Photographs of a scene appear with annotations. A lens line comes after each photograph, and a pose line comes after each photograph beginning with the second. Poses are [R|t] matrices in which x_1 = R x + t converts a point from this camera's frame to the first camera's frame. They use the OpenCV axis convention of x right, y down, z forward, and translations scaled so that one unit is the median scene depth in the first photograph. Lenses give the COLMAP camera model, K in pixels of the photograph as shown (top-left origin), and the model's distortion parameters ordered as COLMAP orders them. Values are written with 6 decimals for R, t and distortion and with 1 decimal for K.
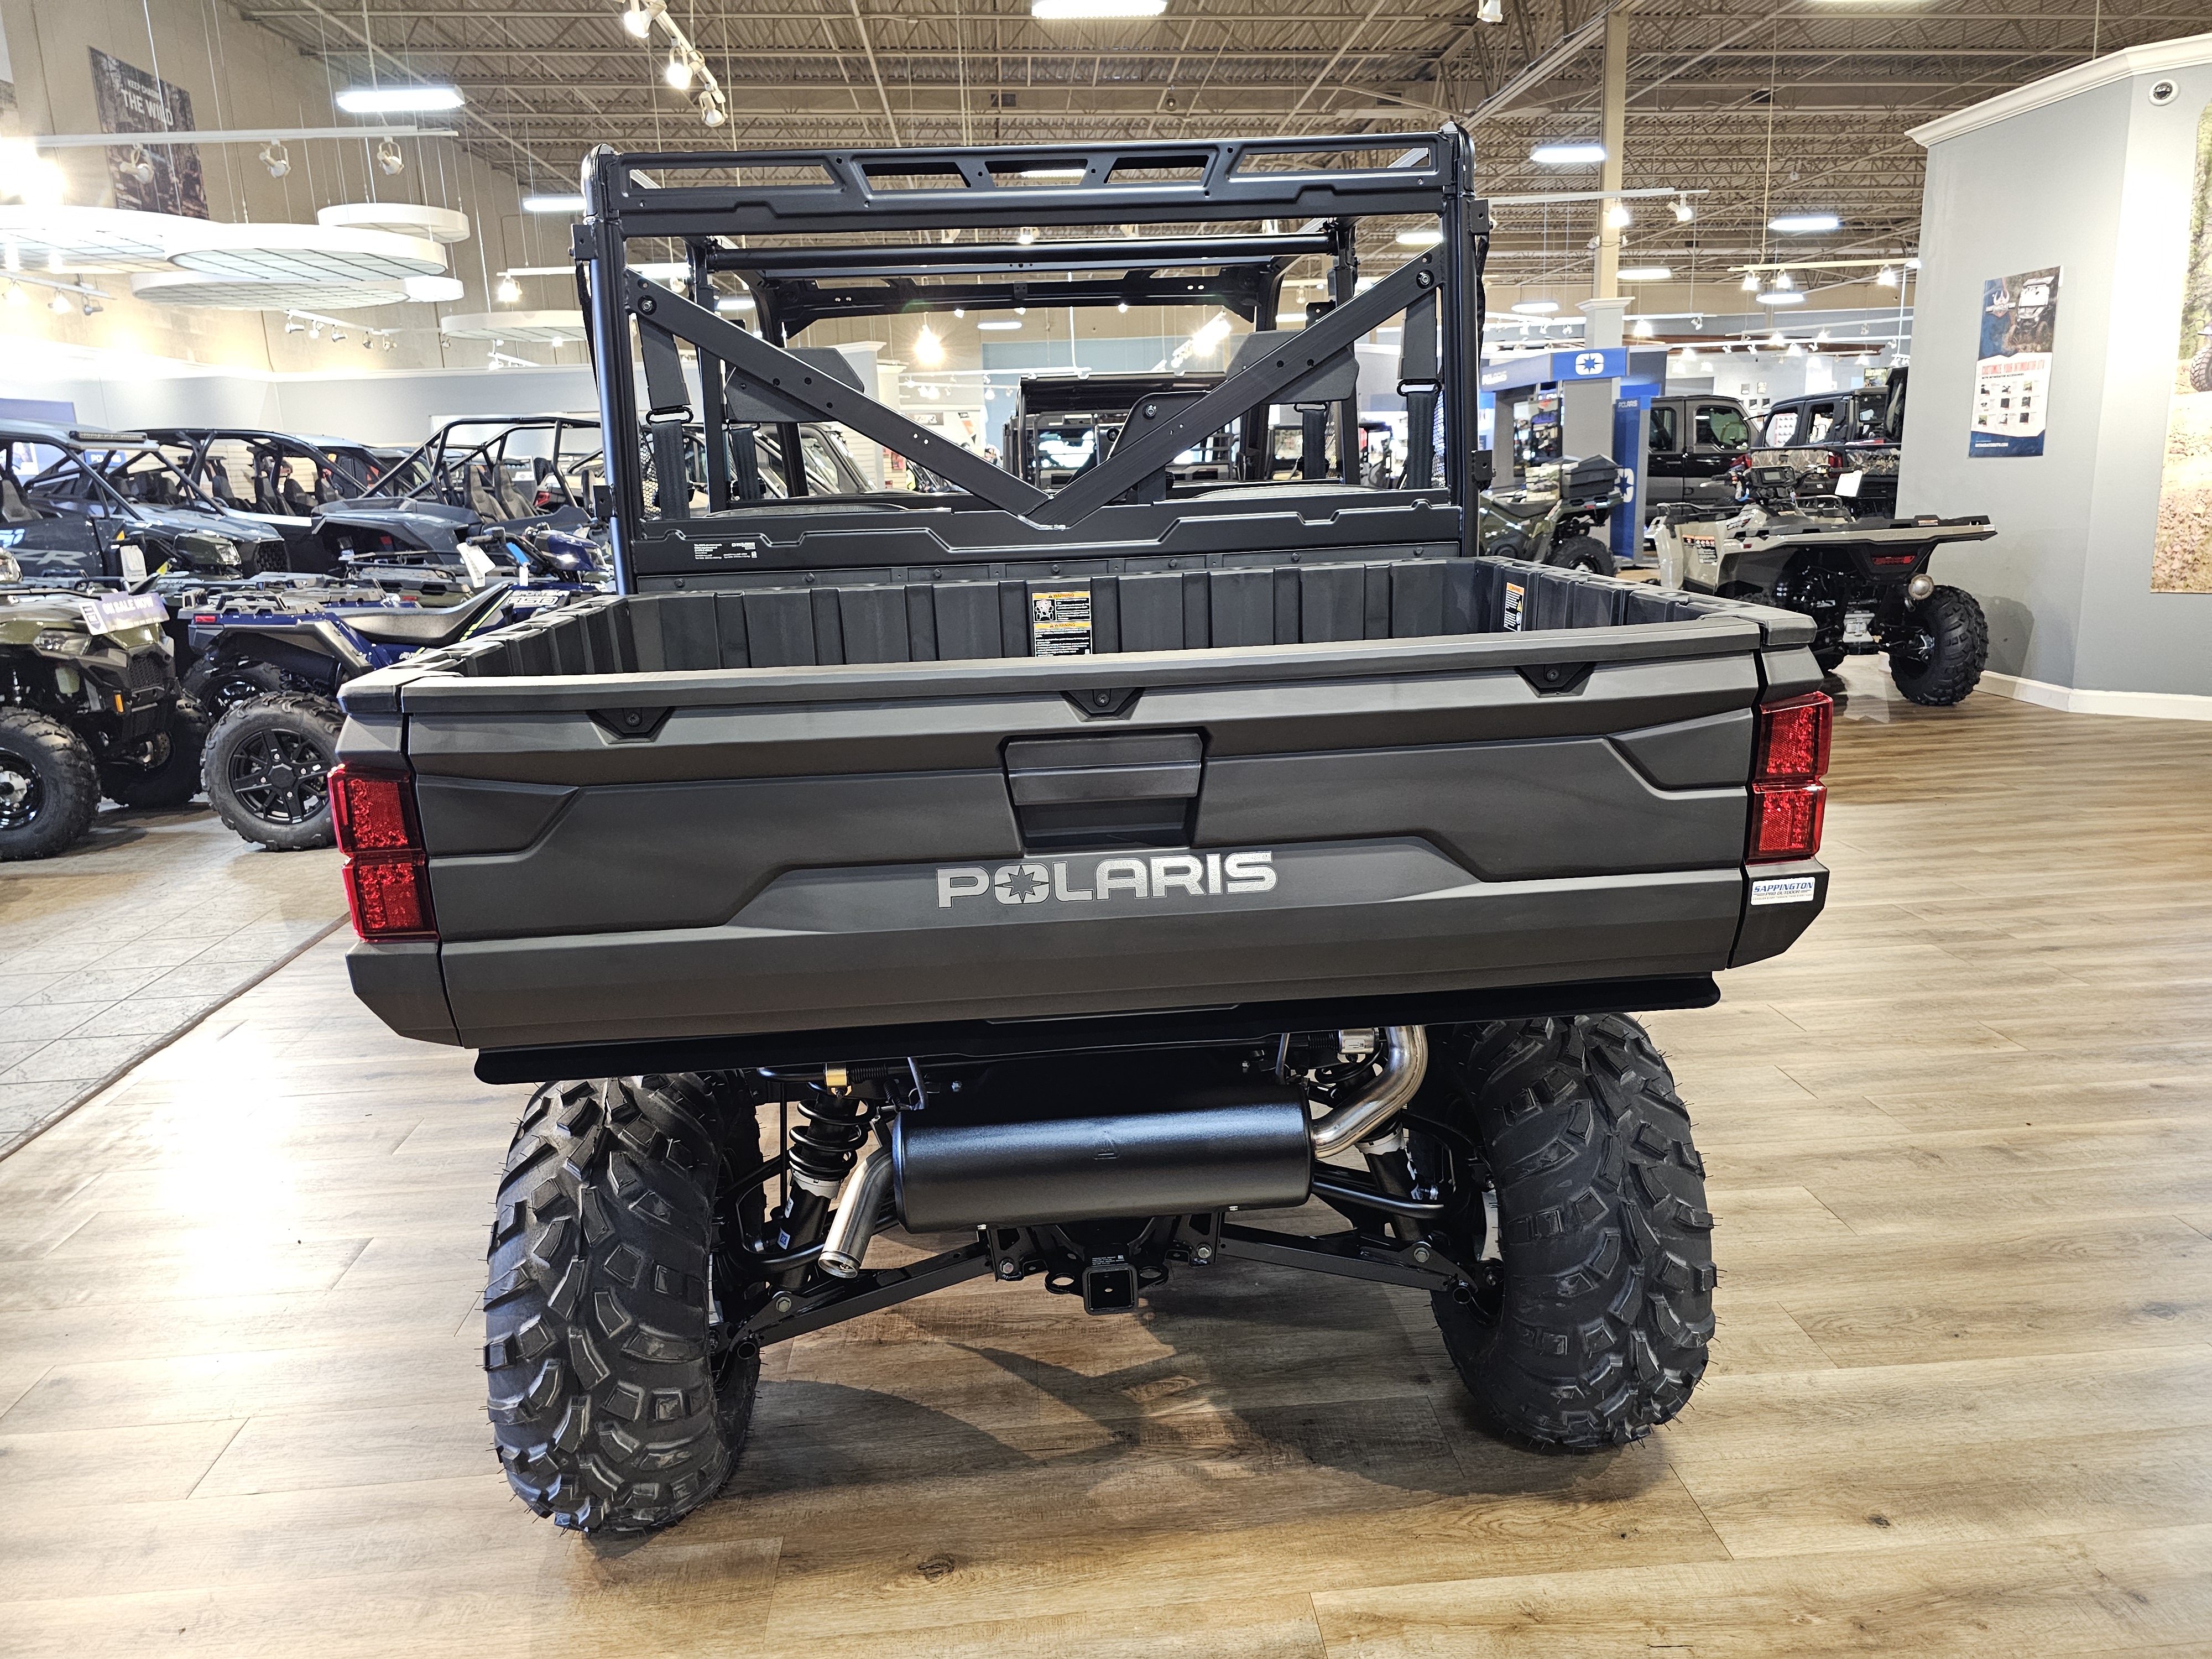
lens RADIAL K [[1475.4, 0, 1106.0], [0, 1475.4, 829.5], [0, 0, 1]] dist [0.047303, -0.038752]
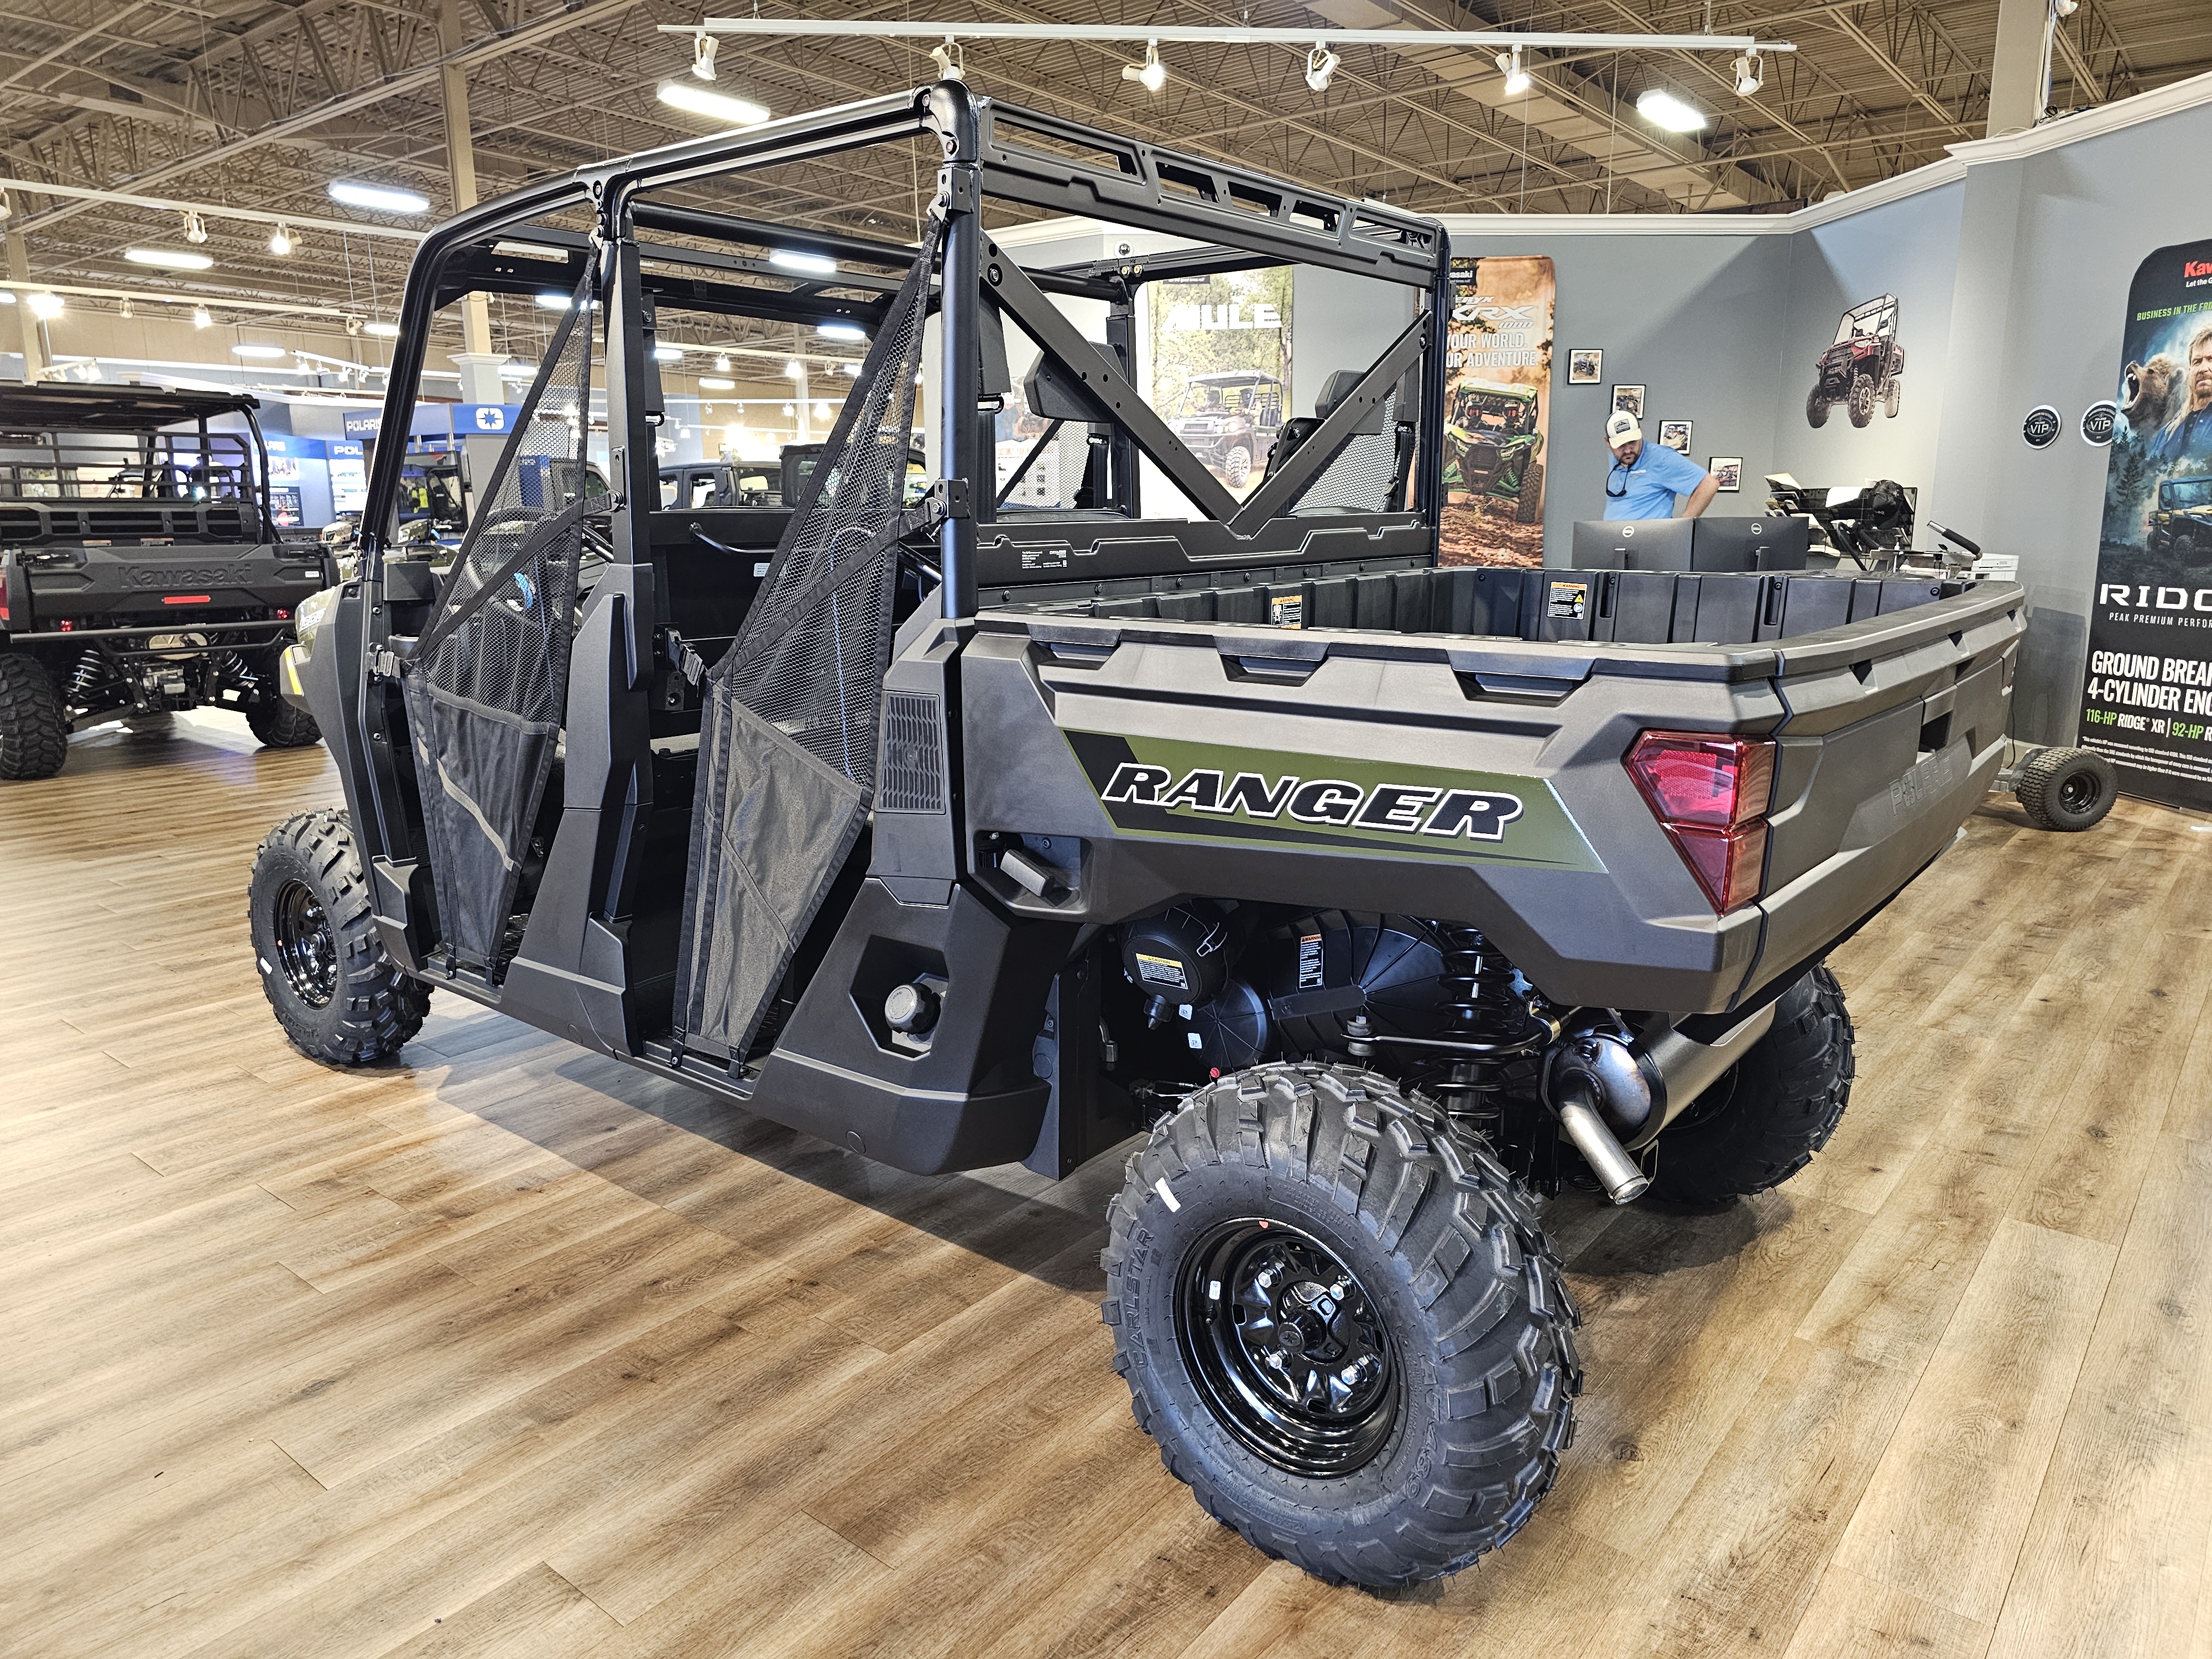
lens RADIAL K [[1479.9, 0, 1091.4], [0, 1479.9, 839.7], [0, 0, 1]] dist [0.054447, -0.048987]
pose [[0.685755, -0.129330, 0.716250, -0.296973], [0.155848, 0.987353, 0.029069, -0.013671], [-0.710951, 0.091692, 0.697238, 0.121059]]
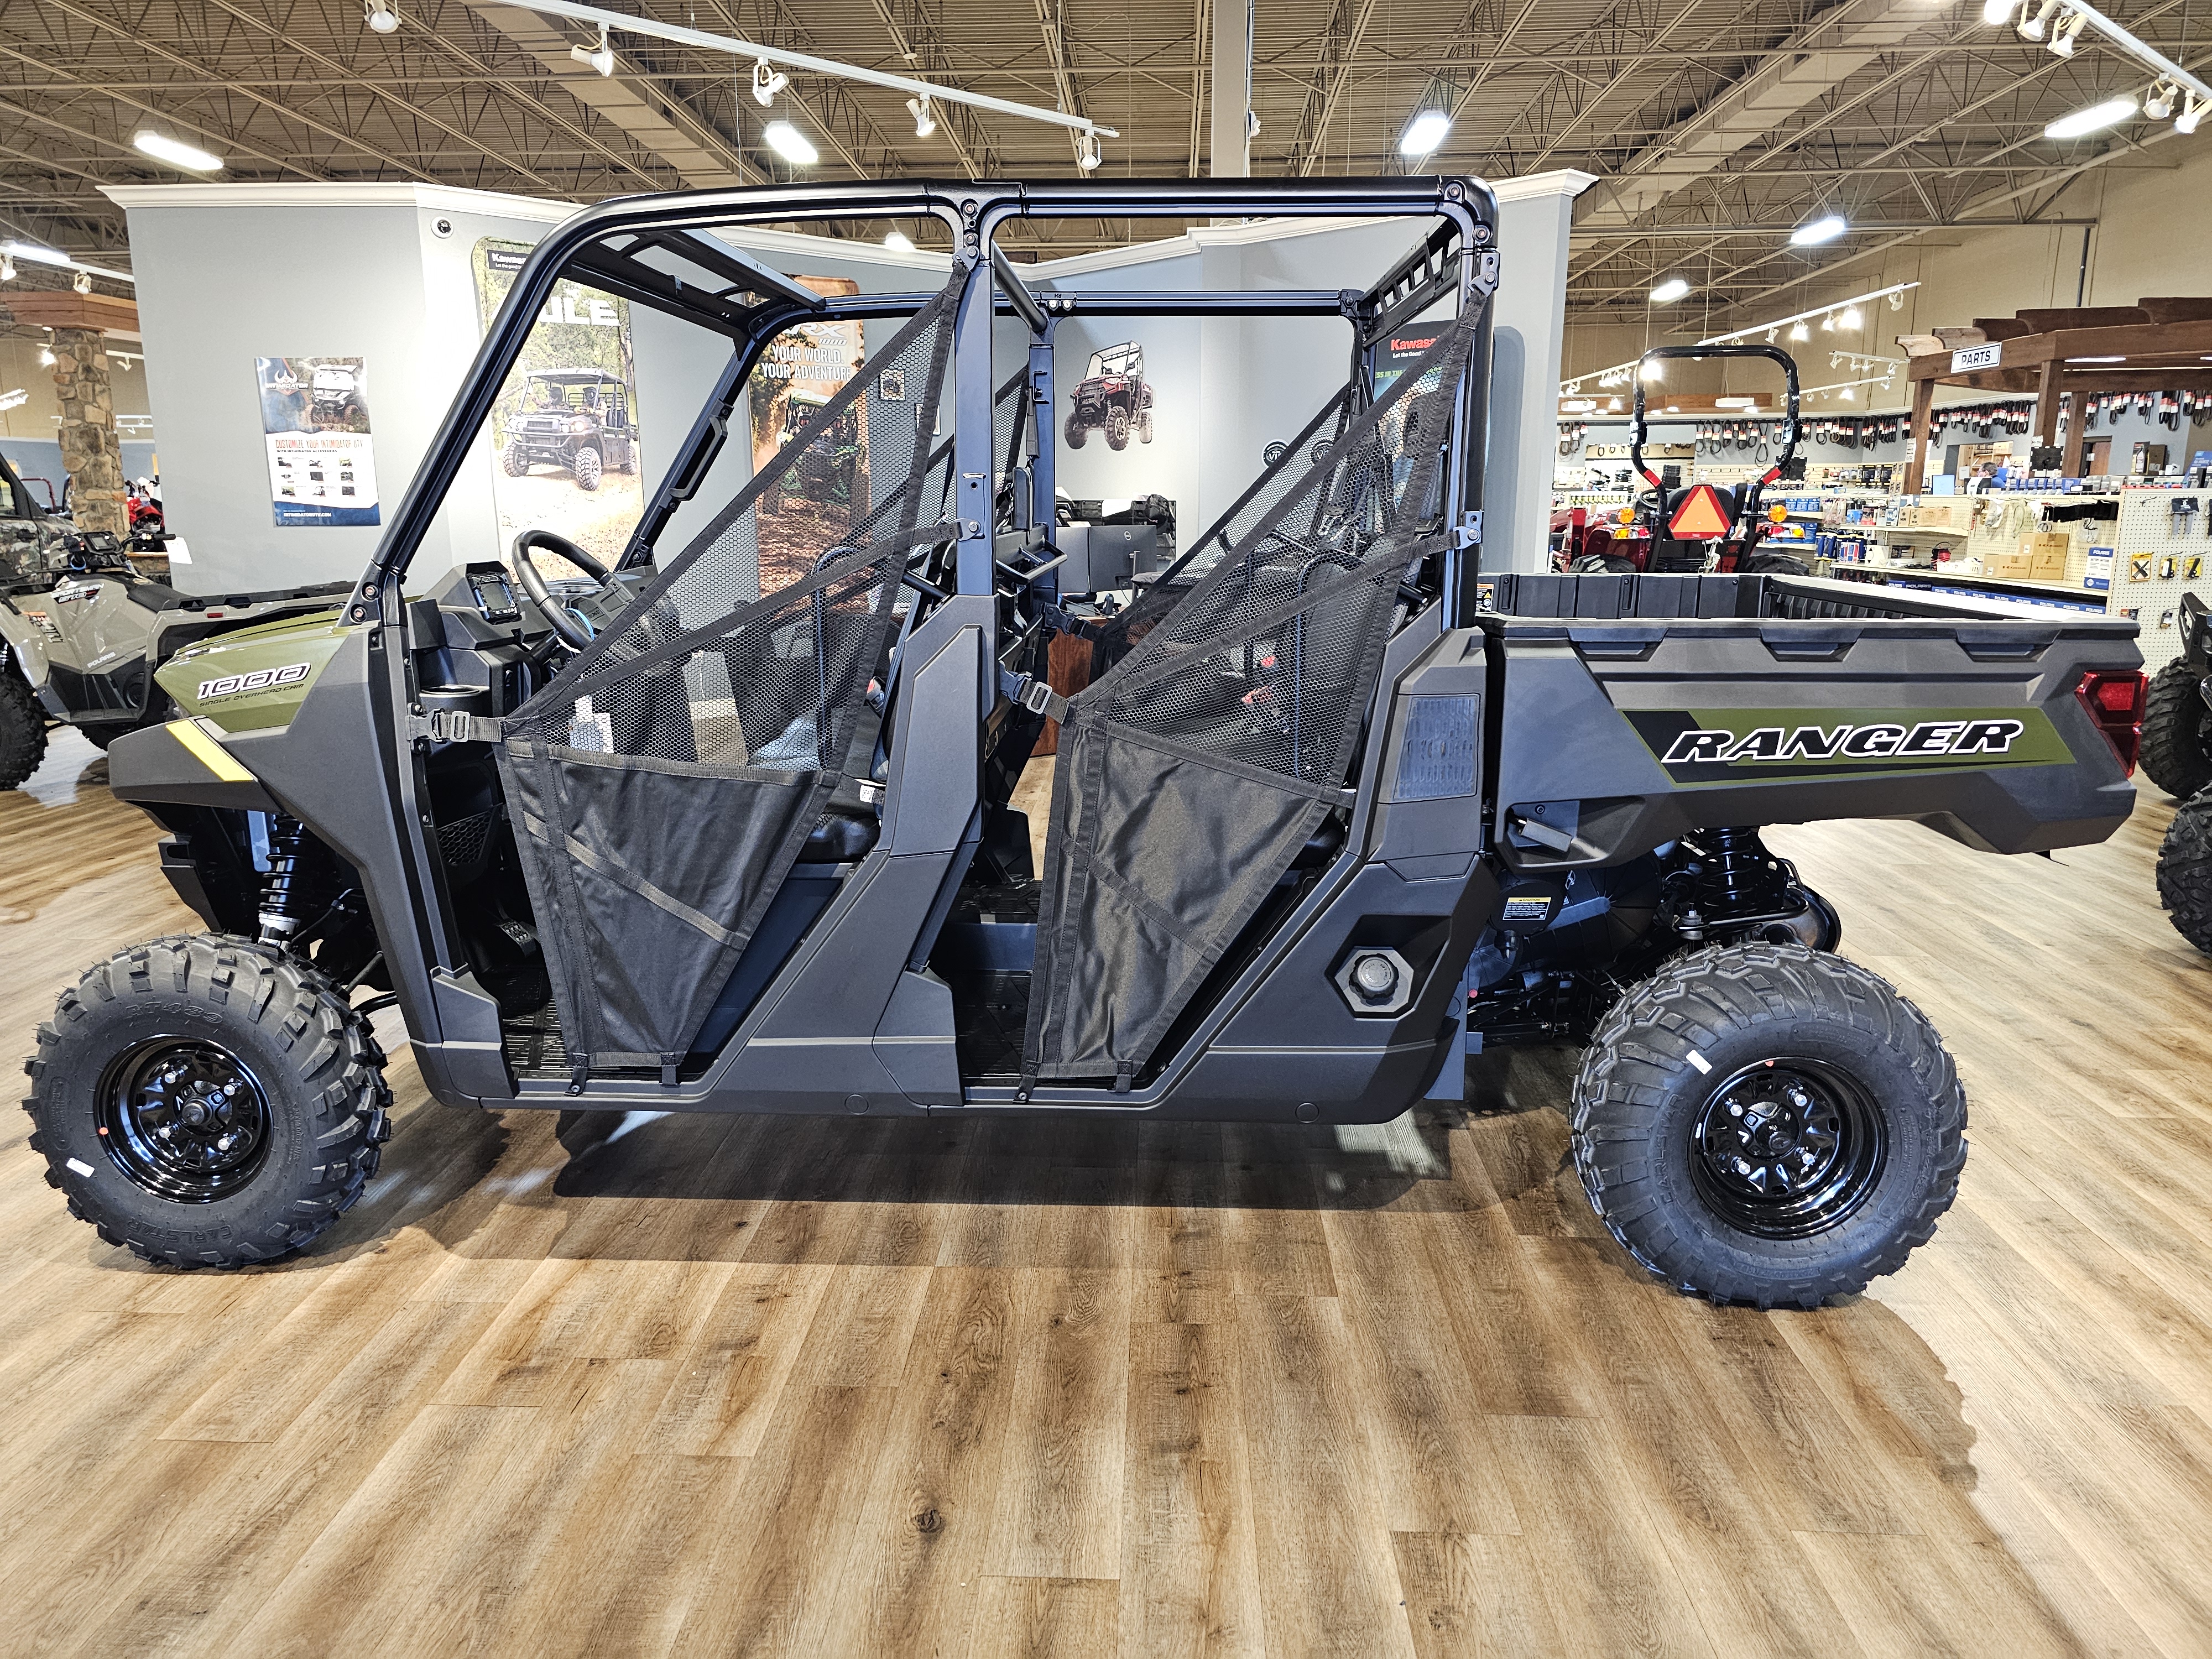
lens RADIAL K [[1475.4, 0, 1106.0], [0, 1475.4, 829.5], [0, 0, 1]] dist [0.047303, -0.038752]
pose [[0.108502, -0.181598, 0.977369, -0.439714], [0.234637, 0.960072, 0.152336, -0.074204], [-0.966009, 0.212799, 0.146779, 0.359441]]
